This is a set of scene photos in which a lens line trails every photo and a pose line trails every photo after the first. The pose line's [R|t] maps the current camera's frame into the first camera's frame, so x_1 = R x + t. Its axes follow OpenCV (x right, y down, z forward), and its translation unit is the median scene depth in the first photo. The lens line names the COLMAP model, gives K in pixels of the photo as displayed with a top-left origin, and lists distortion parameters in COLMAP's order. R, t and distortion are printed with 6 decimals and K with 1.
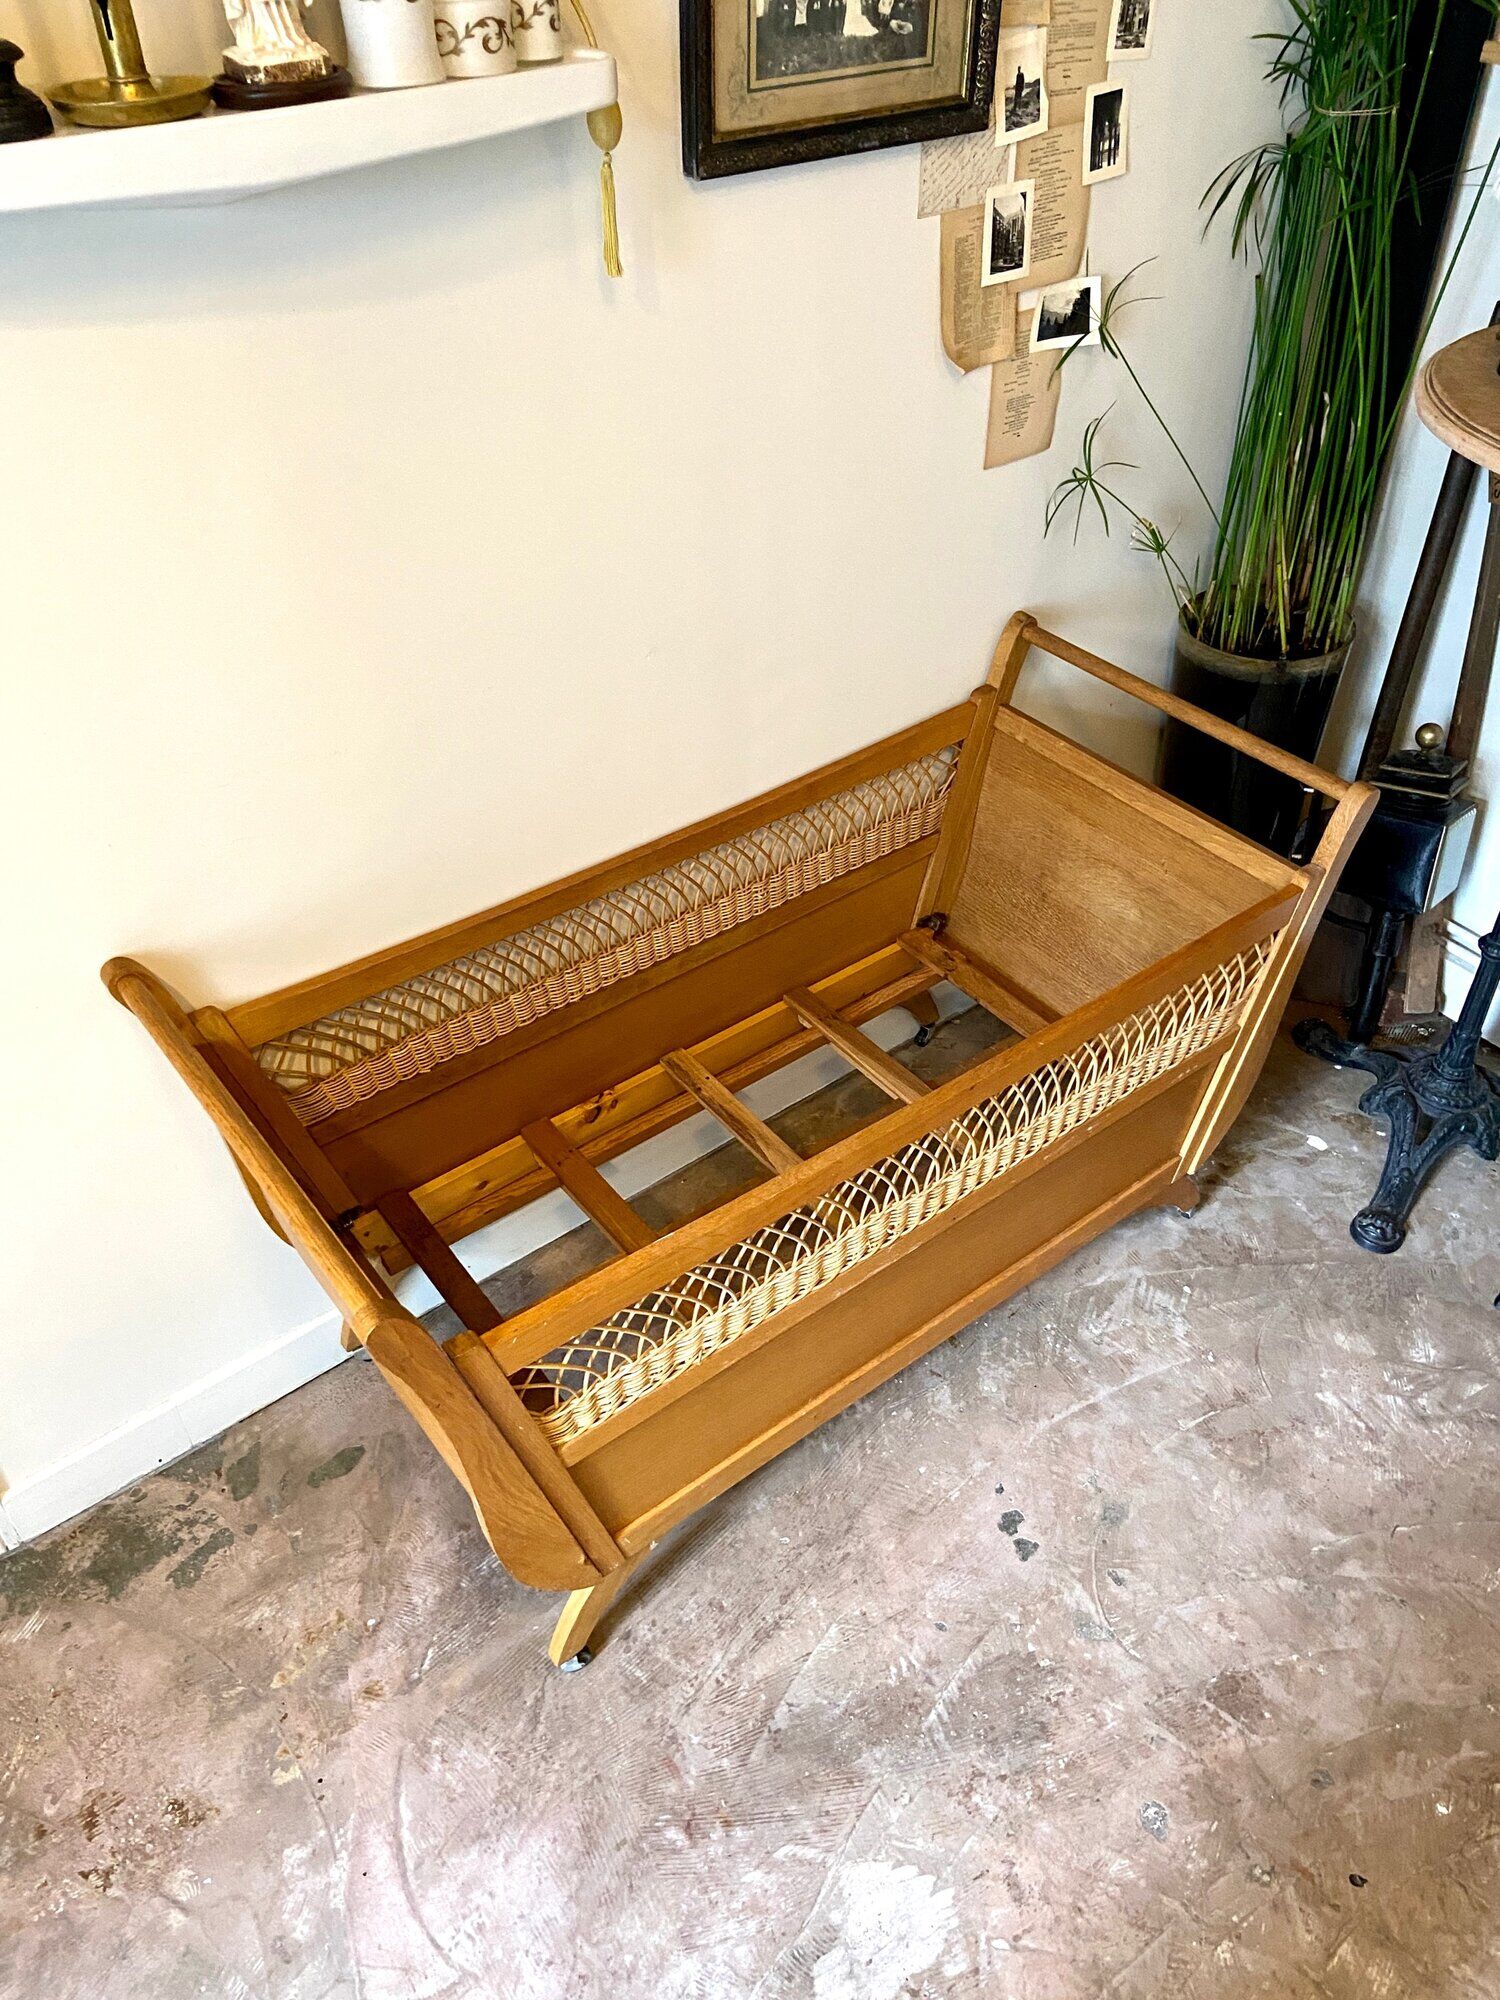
lens RADIAL K [[1506.6, 0, 775.0], [0, 1506.6, 984.3], [0, 0, 1]] dist [0.130495, -0.169723]
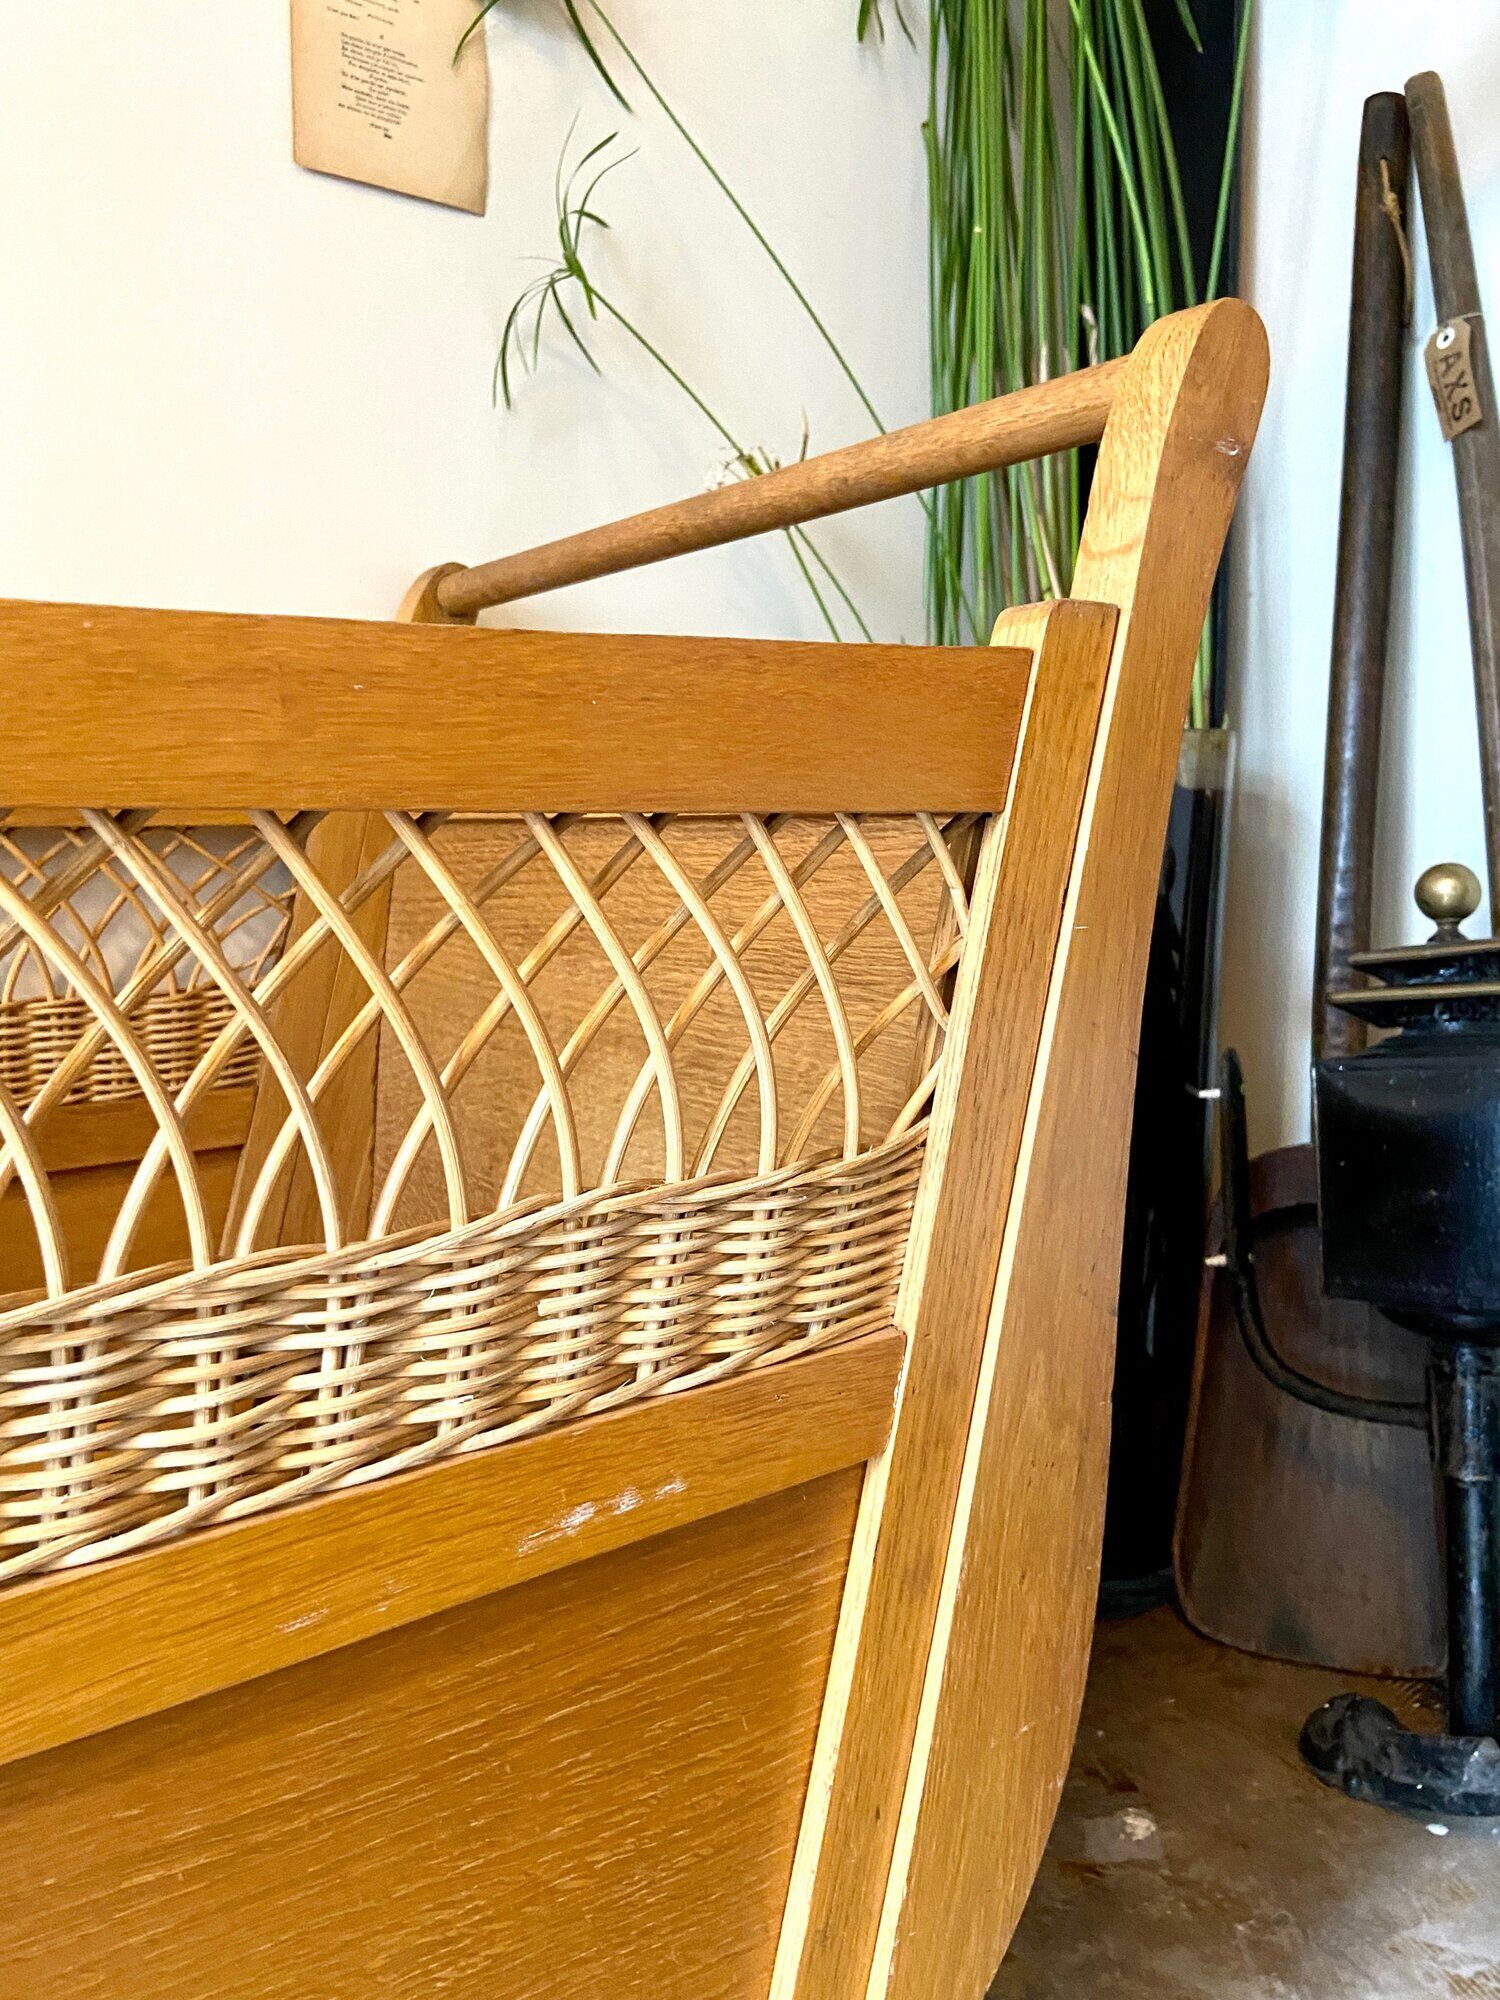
lens RADIAL K [[1498.3, 0, 750.0], [0, 1498.3, 1000.0], [0, 0, 1]] dist [0.119960, -0.163533]
pose [[0.999670, -0.018843, -0.017455, 0.312522], [0.006166, 0.835749, -0.549077, 0.118903], [0.024934, 0.548788, 0.835589, 0.852286]]
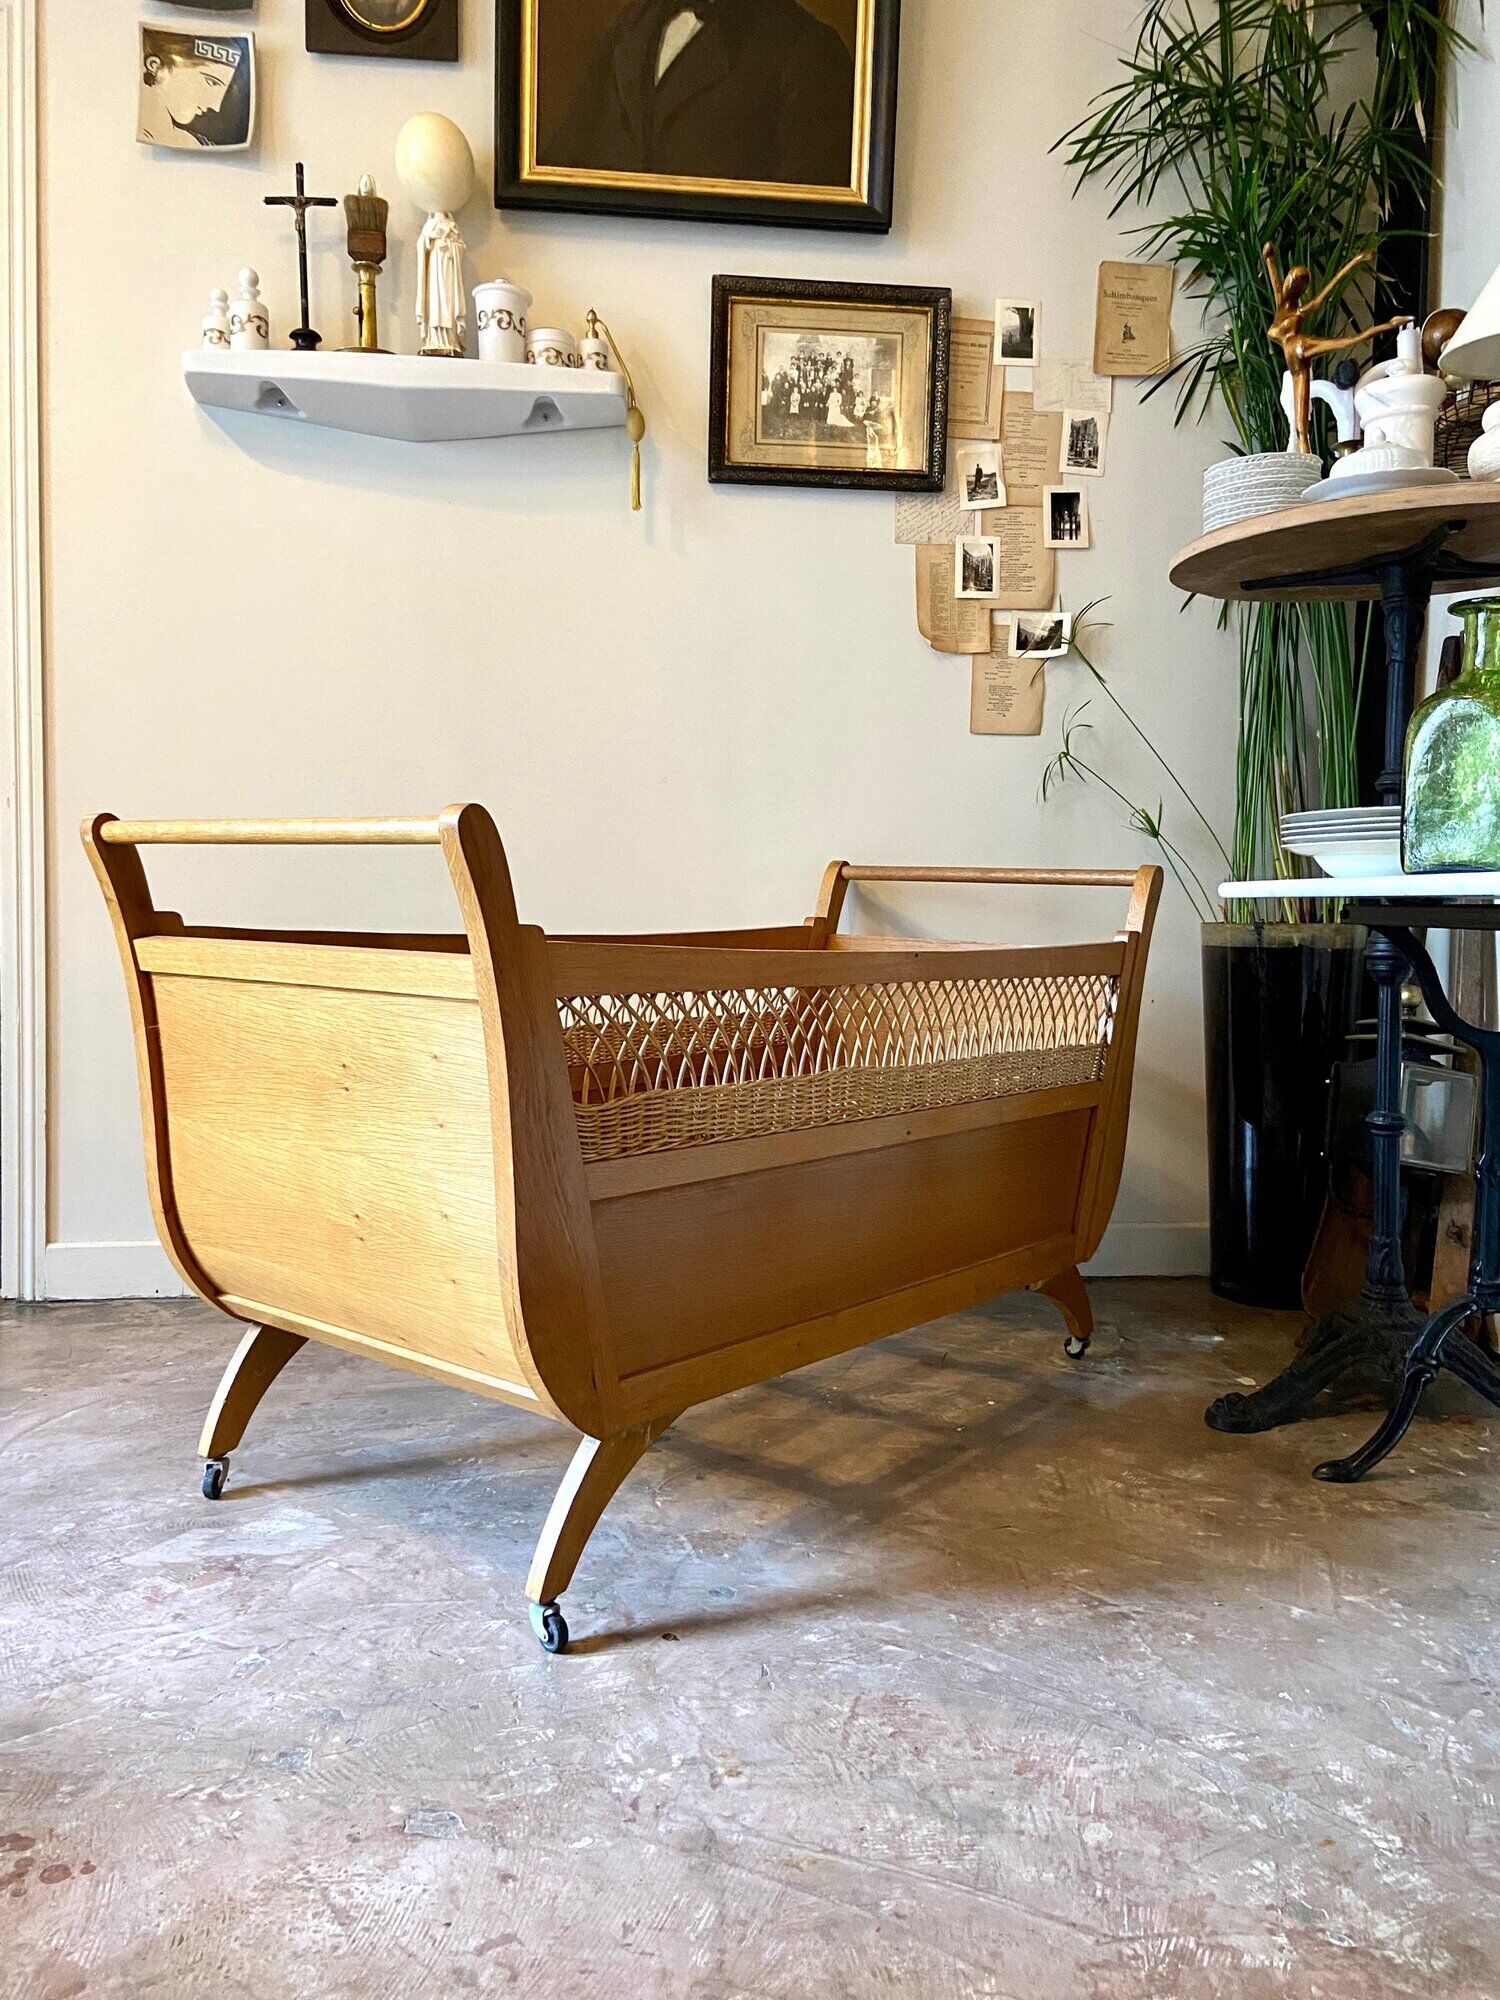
lens RADIAL K [[1508.2, 0, 764.1], [0, 1508.2, 1007.8], [0, 0, 1]] dist [0.133232, -0.176447]
pose [[0.849718, 0.051793, -0.524688, 0.759341], [-0.347998, 0.802691, -0.484340, 0.611832], [0.396077, 0.594143, 0.700084, 0.165167]]
